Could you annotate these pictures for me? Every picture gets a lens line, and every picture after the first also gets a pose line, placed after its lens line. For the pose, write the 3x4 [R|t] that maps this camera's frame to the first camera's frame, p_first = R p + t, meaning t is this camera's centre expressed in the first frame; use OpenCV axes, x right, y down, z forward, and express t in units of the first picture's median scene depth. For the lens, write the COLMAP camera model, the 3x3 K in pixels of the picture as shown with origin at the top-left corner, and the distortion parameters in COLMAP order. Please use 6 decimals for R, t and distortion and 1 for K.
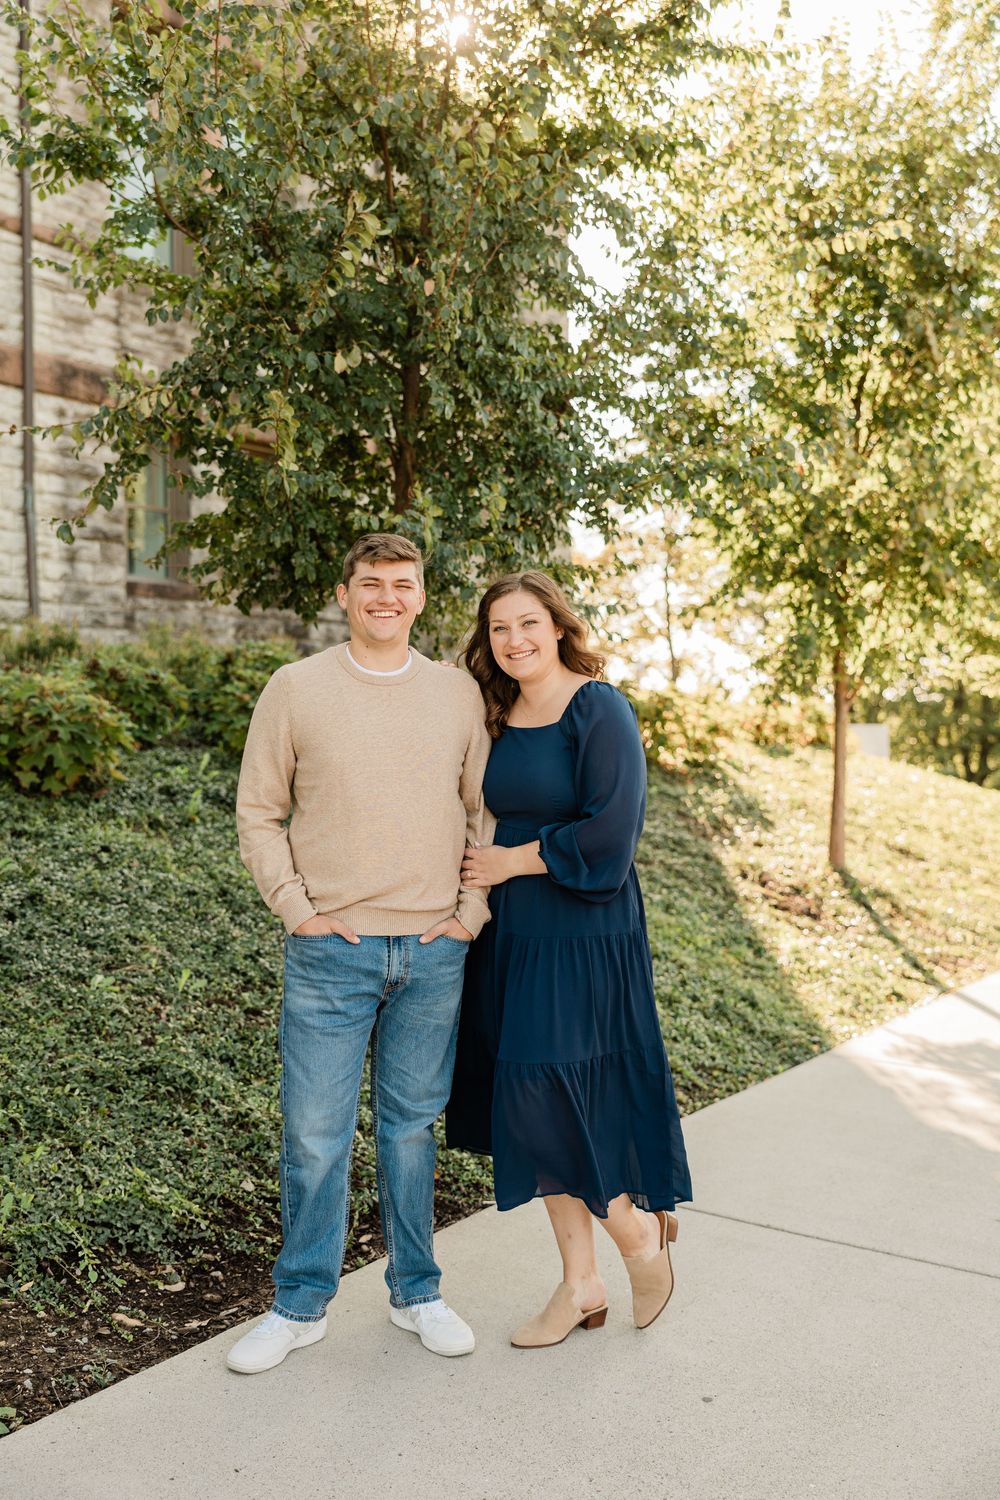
lens RADIAL K [[1507.7, 0, 500.0], [0, 1507.7, 750.0], [0, 0, 1]] dist [-0.005392, 0.000366]
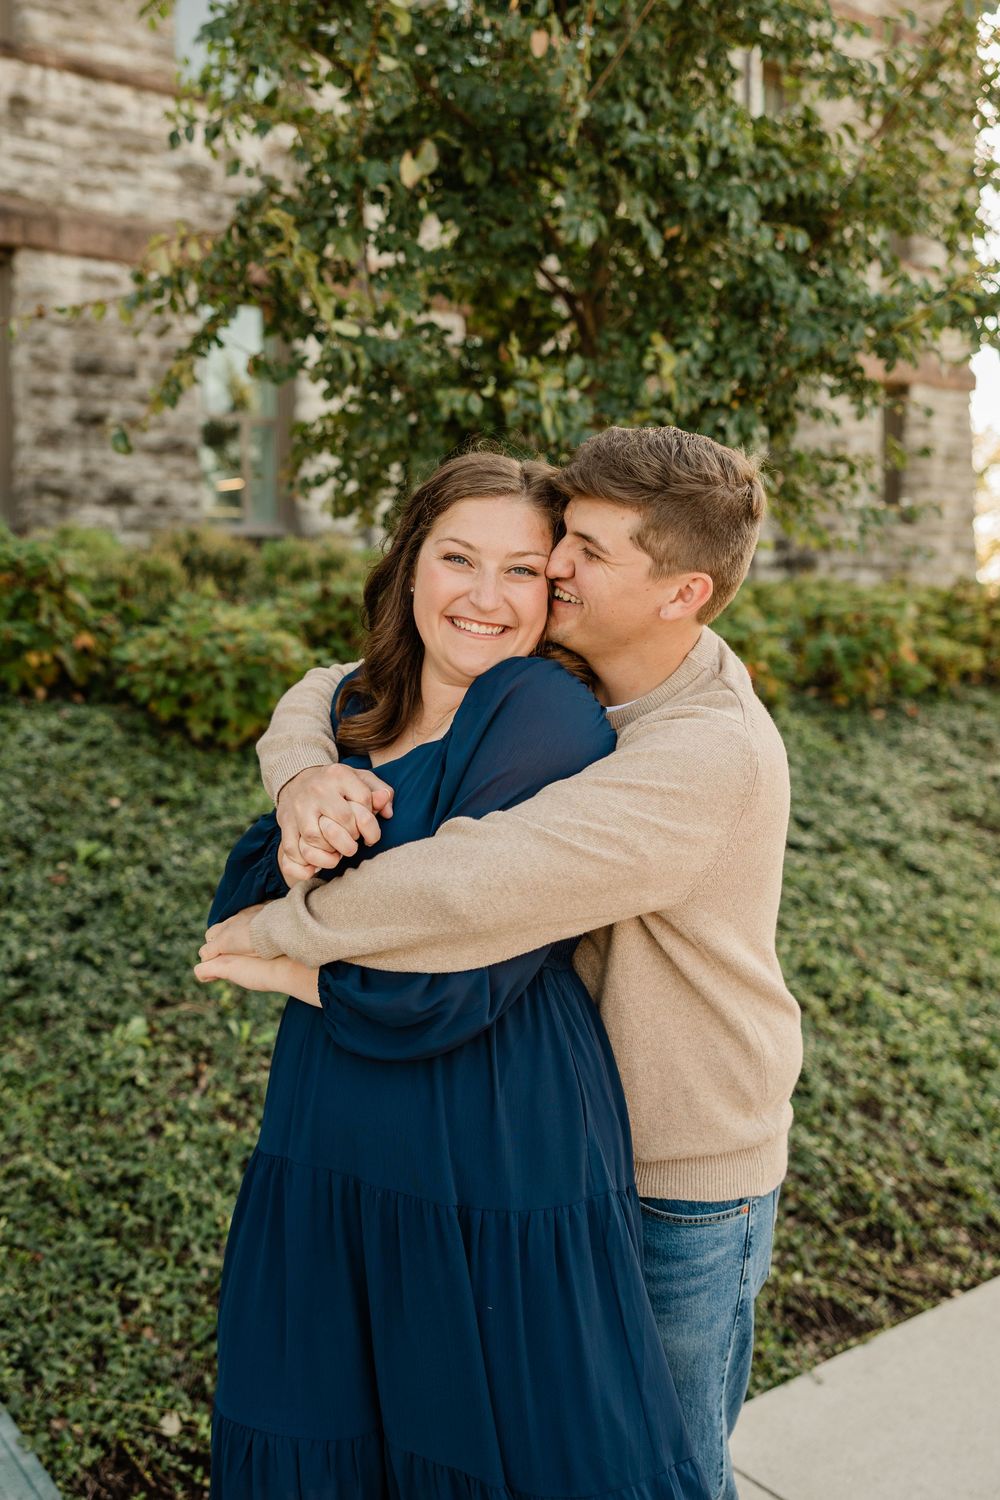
lens RADIAL K [[1333.0, 0, 500.0], [0, 1333.0, 750.0], [0, 0, 1]] dist [-0.009708, -0.000071]
pose [[0.951950, 0.016303, -0.305818, 0.104229], [0.012215, 0.995766, 0.091107, -0.043315], [0.306009, -0.090465, 0.947721, 0.361088]]
